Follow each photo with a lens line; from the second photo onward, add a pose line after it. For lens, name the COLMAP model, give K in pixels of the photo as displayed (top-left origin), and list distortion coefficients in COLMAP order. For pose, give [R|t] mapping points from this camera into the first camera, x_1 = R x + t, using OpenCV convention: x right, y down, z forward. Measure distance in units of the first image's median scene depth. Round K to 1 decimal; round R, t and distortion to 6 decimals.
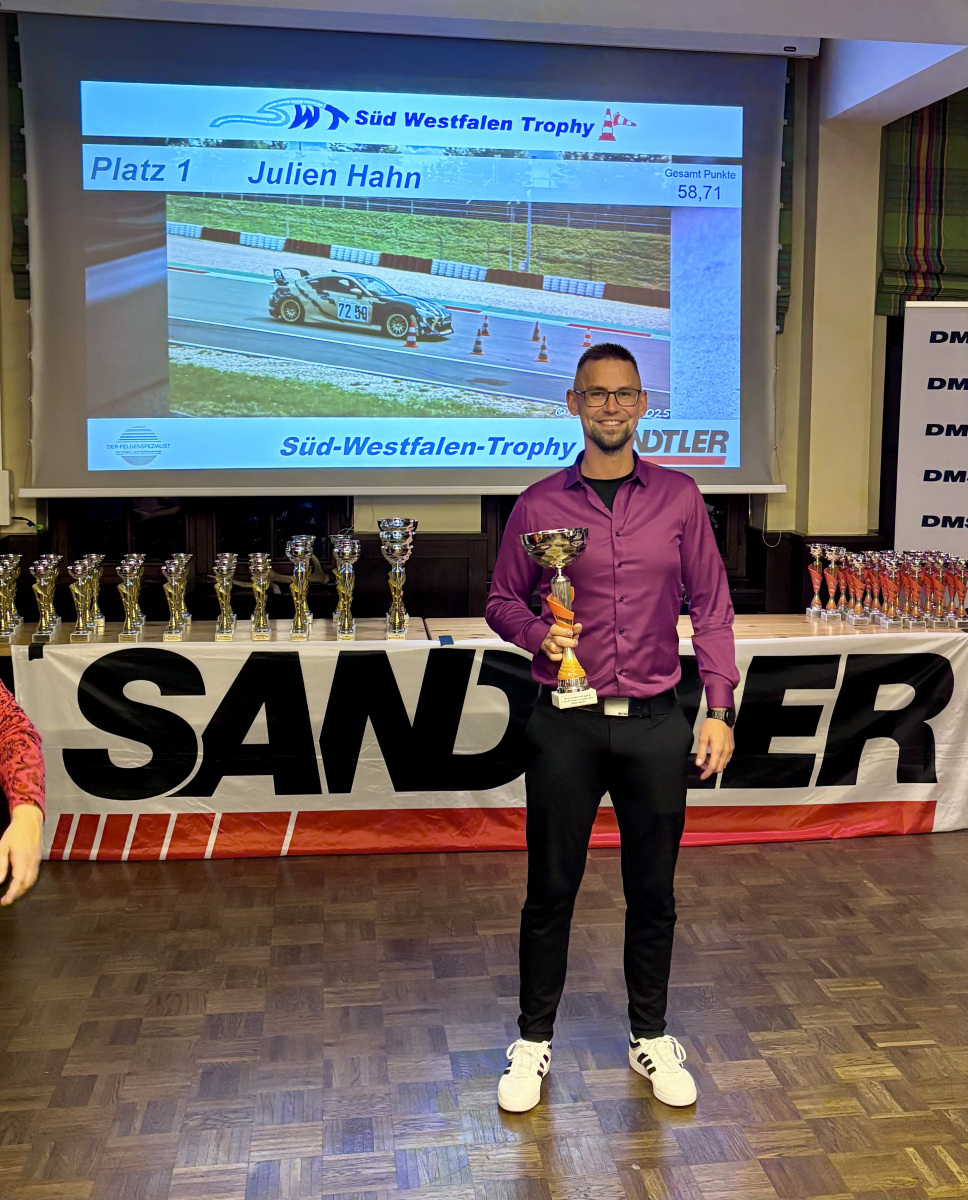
lens RADIAL K [[1440.7, 0, 588.0], [0, 1440.7, 530.9], [0, 0, 1]] dist [0.006158, 0.000000]
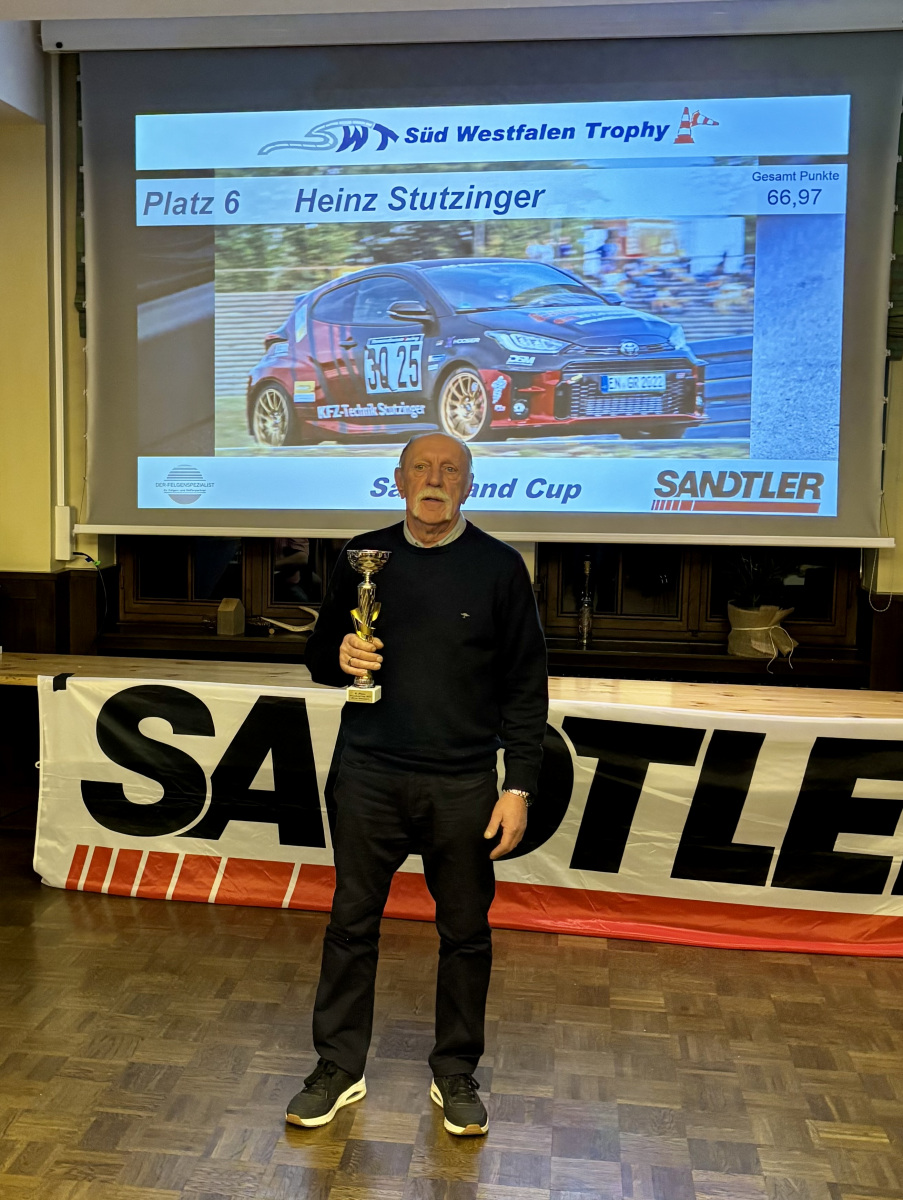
lens RADIAL K [[1477.6, 0, 357.9], [0, 1477.6, 610.9], [0, 0, 1]] dist [0.006581, 0.000000]
pose [[0.943255, 0.038581, -0.329820, 0.139881], [-0.033259, 0.999210, 0.021765, 0.002834], [0.330399, -0.009561, 0.943793, 0.077575]]
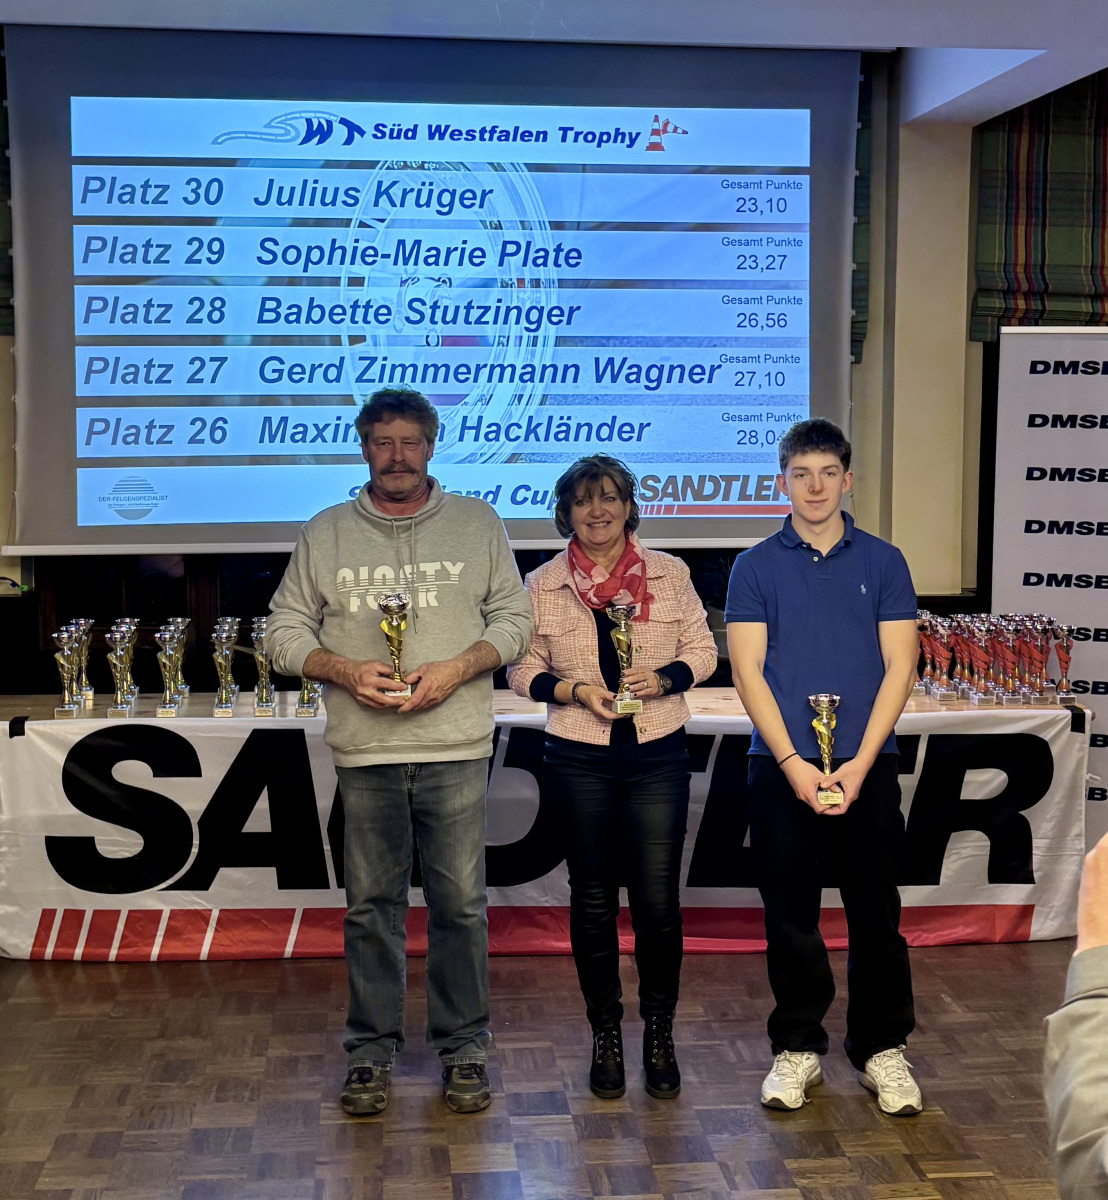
lens RADIAL K [[1781.1, 0, 592.4], [0, 1781.1, 513.7], [0, 0, 1]] dist [0.022653, 0.000000]
pose [[0.998144, -0.002876, -0.060837, 0.042334], [0.001047, 0.999547, -0.030066, -0.015346], [0.060896, 0.029947, 0.997695, -0.093083]]
